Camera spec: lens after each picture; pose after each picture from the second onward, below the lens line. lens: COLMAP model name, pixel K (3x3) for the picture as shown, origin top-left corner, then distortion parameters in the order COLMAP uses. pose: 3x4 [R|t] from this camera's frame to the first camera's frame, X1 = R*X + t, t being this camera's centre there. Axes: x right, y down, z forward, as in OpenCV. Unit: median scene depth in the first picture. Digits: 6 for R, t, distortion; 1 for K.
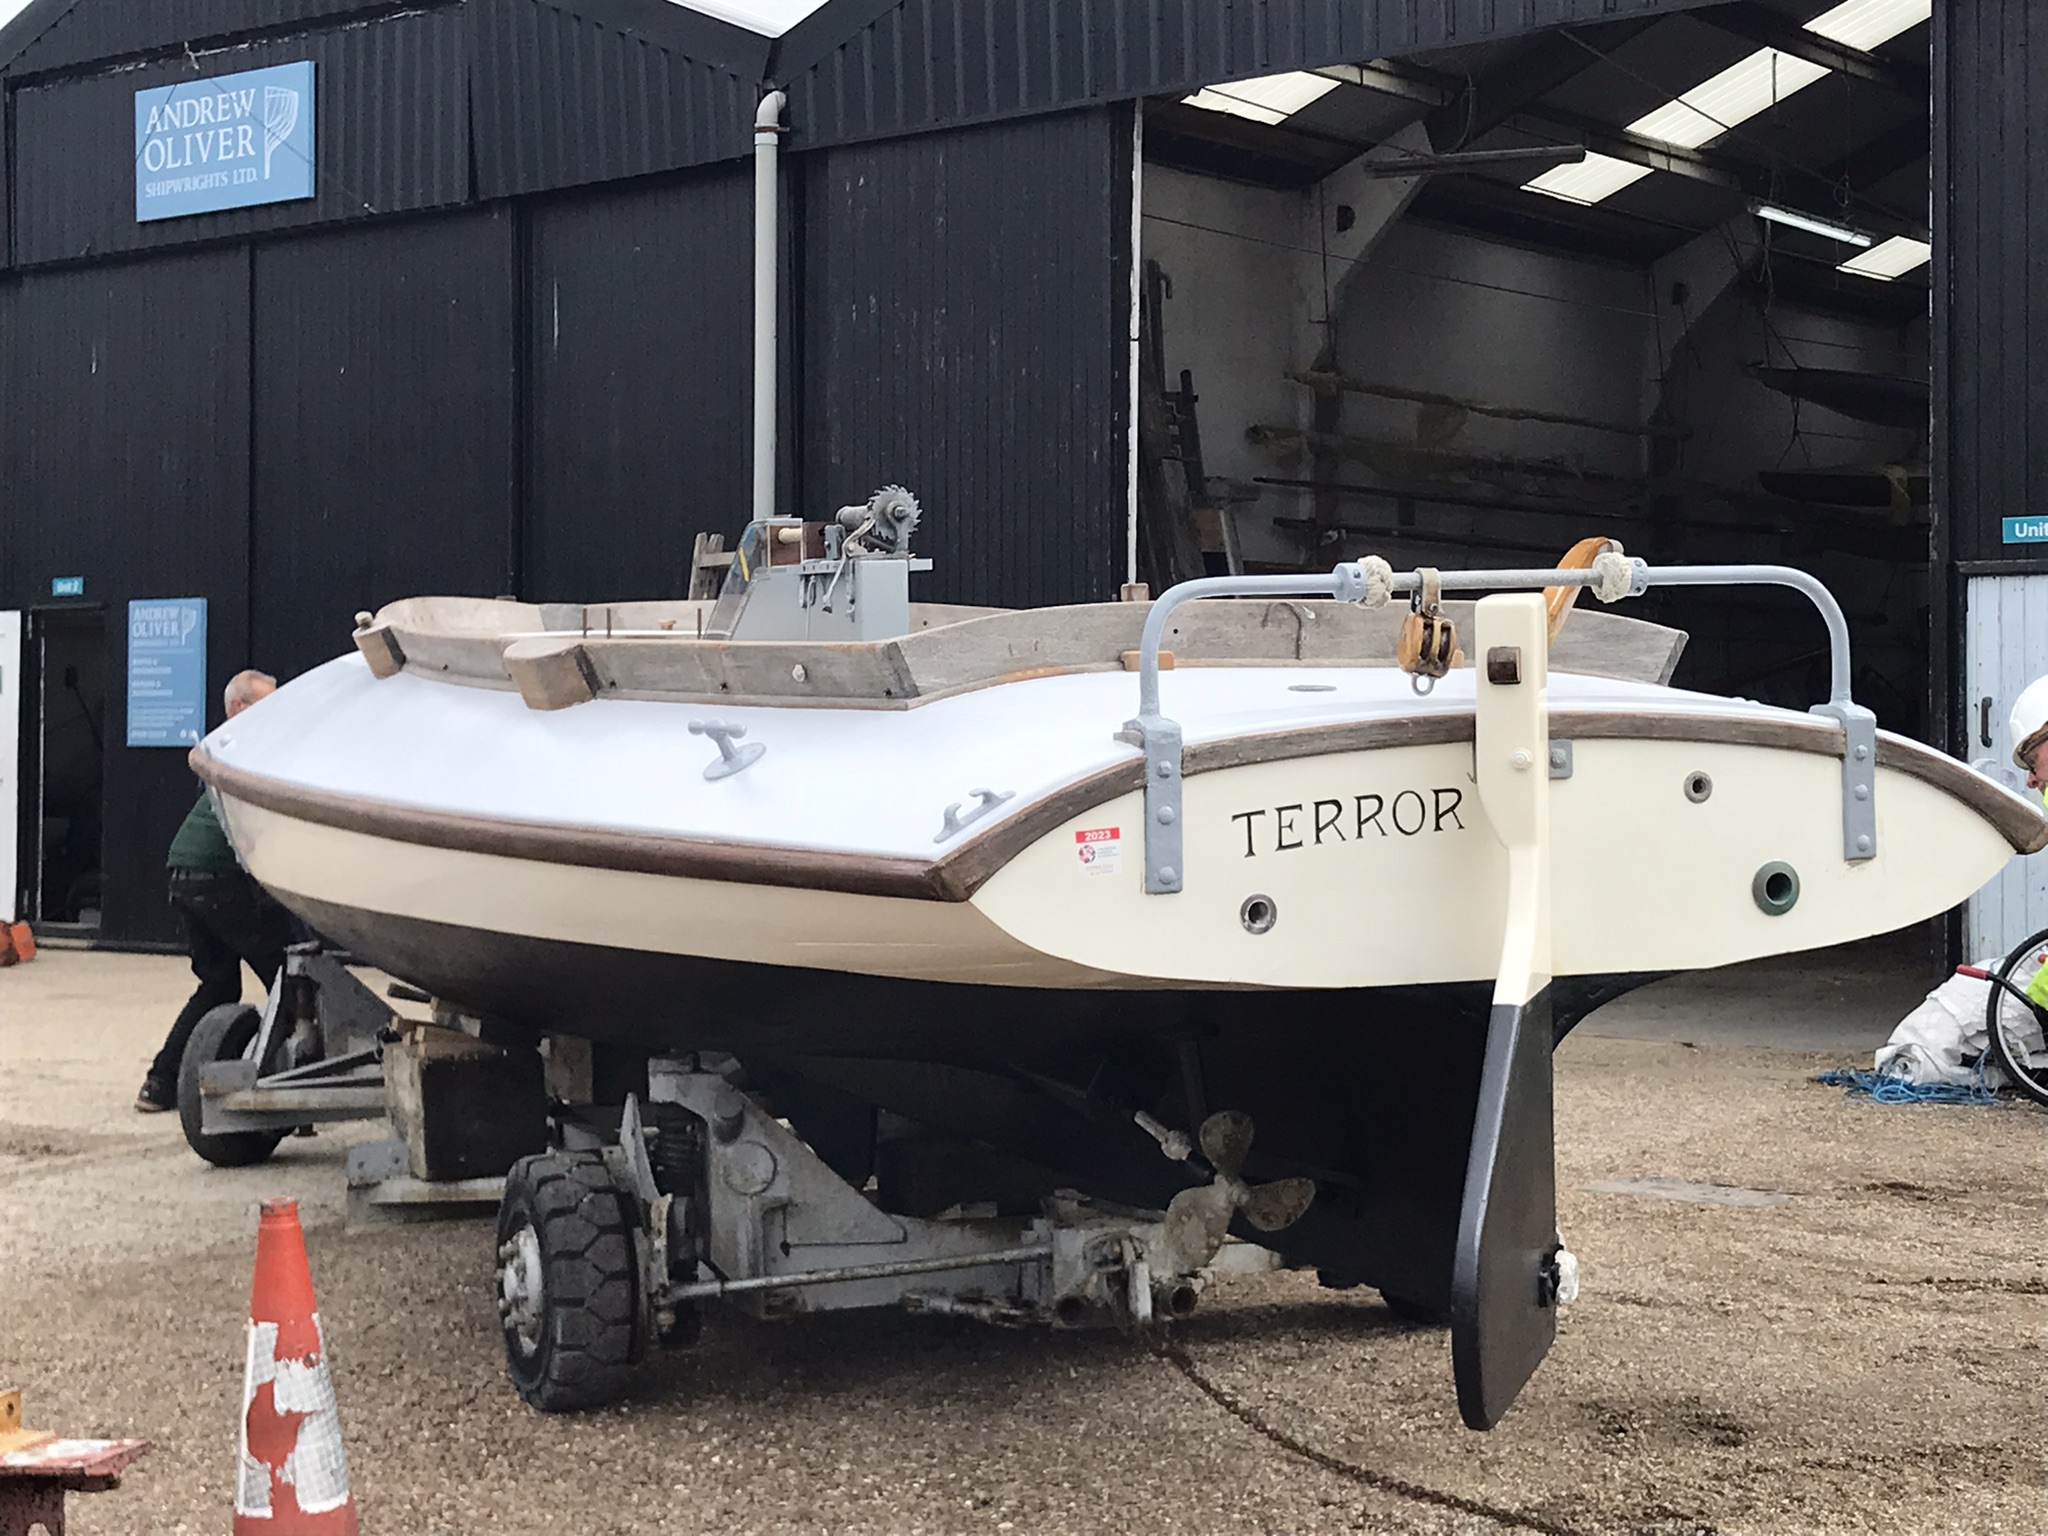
lens RADIAL K [[3408.6, 0, 1018.0], [0, 3408.6, 765.1], [0, 0, 1]] dist [0.065604, 0.000000]
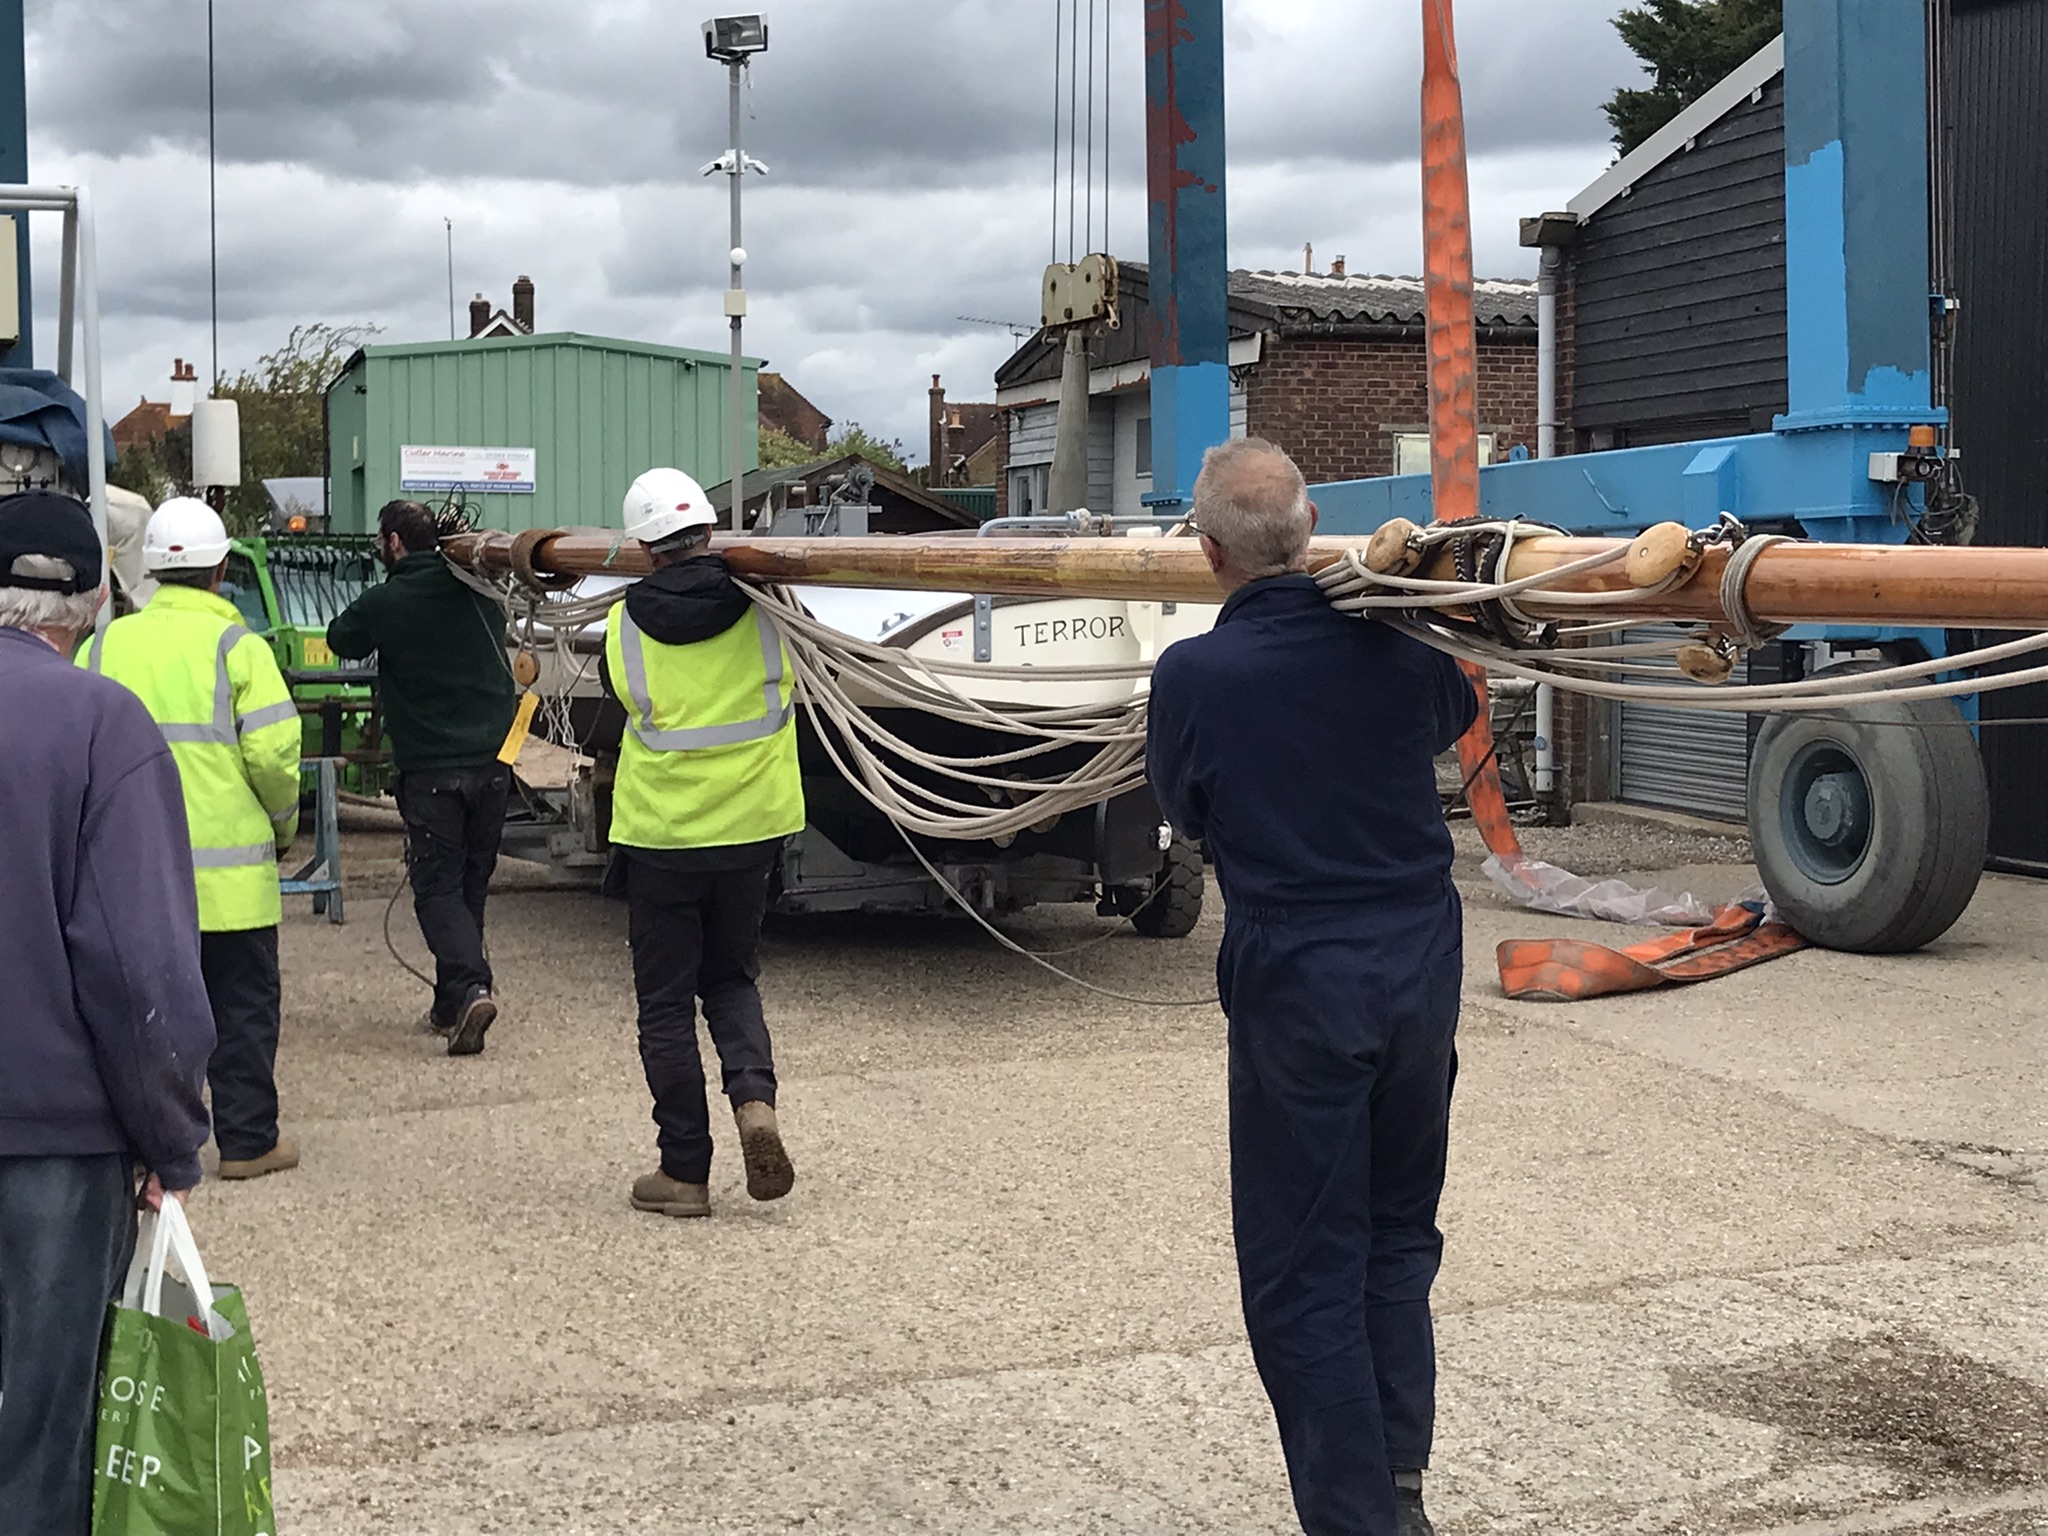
lens RADIAL K [[3408.6, 0, 1026.7], [0, 3408.6, 771.4], [0, 0, 1]] dist [0.065604, 0.000000]
pose [[0.999881, 0.007654, 0.013395, 0.027823], [-0.007905, 0.999793, 0.018746, 0.044076], [-0.013249, -0.018850, 0.999735, -0.787220]]
